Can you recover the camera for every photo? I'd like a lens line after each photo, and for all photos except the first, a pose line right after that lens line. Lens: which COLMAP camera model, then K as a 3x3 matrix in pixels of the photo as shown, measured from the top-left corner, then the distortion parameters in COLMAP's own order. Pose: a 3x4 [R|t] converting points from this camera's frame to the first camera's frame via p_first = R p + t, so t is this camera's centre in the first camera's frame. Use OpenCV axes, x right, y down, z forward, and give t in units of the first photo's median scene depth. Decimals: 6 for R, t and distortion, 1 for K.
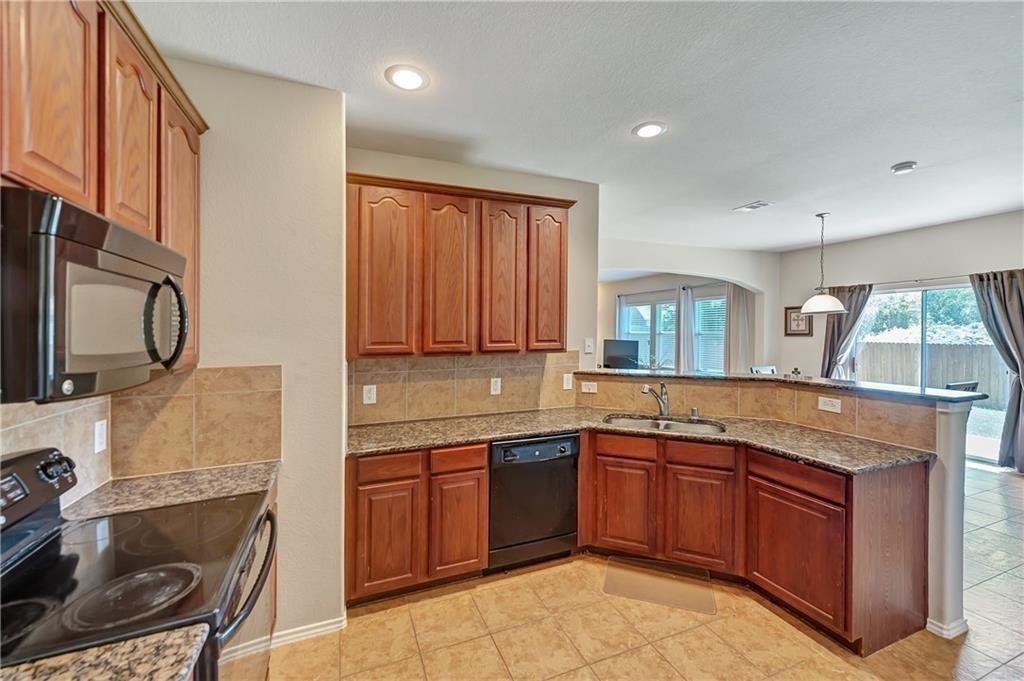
lens RADIAL K [[414.7, 0, 508.8], [0, 414.7, 339.0], [0, 0, 1]] dist [0.017325, -0.004802]
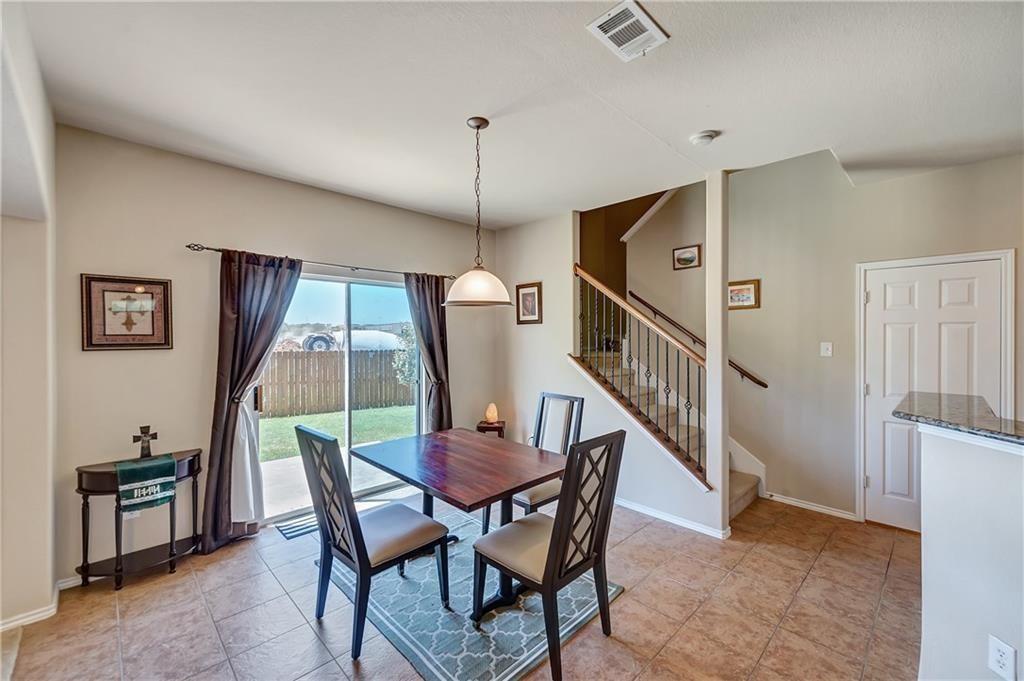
lens RADIAL K [[414.7, 0, 512.1], [0, 414.7, 338.1], [0, 0, 1]] dist [0.017325, -0.004802]
pose [[-0.375214, 0.001366, 0.926937, 0.401217], [0.014836, 0.999880, 0.004532, -0.034870], [-0.926820, 0.015452, -0.375189, 1.969148]]
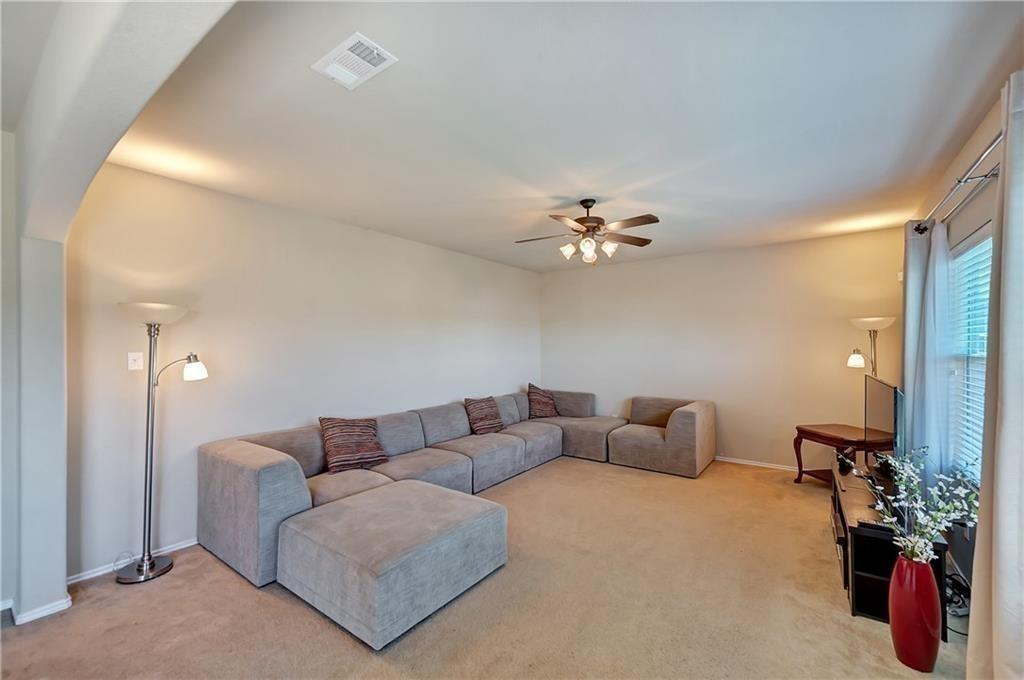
lens RADIAL K [[414.7, 0, 516.0], [0, 414.7, 339.4], [0, 0, 1]] dist [0.017325, -0.004802]
pose [[0.523635, -0.005729, -0.851924, 1.434063], [-0.023460, 0.999501, -0.021141, -0.047571], [0.851620, 0.031057, 0.523239, 2.358724]]
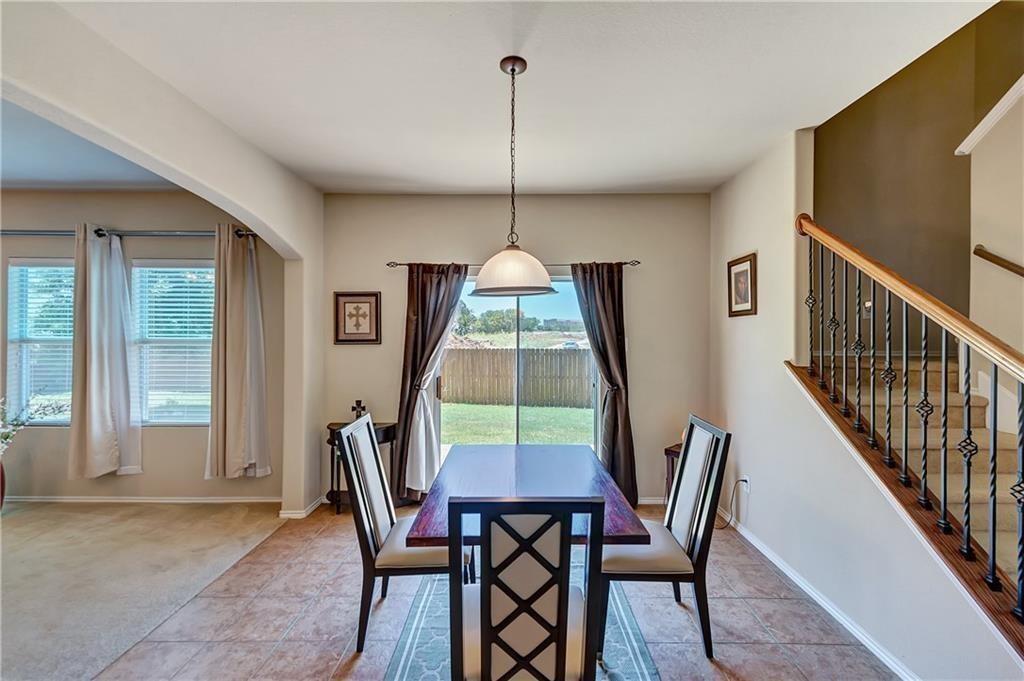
lens RADIAL K [[414.7, 0, 515.7], [0, 414.7, 335.7], [0, 0, 1]] dist [0.017325, -0.004802]
pose [[0.385390, 0.004896, 0.922741, 0.603449], [0.011849, 0.999877, -0.010254, -0.023112], [-0.922678, 0.014885, 0.385284, 1.412811]]
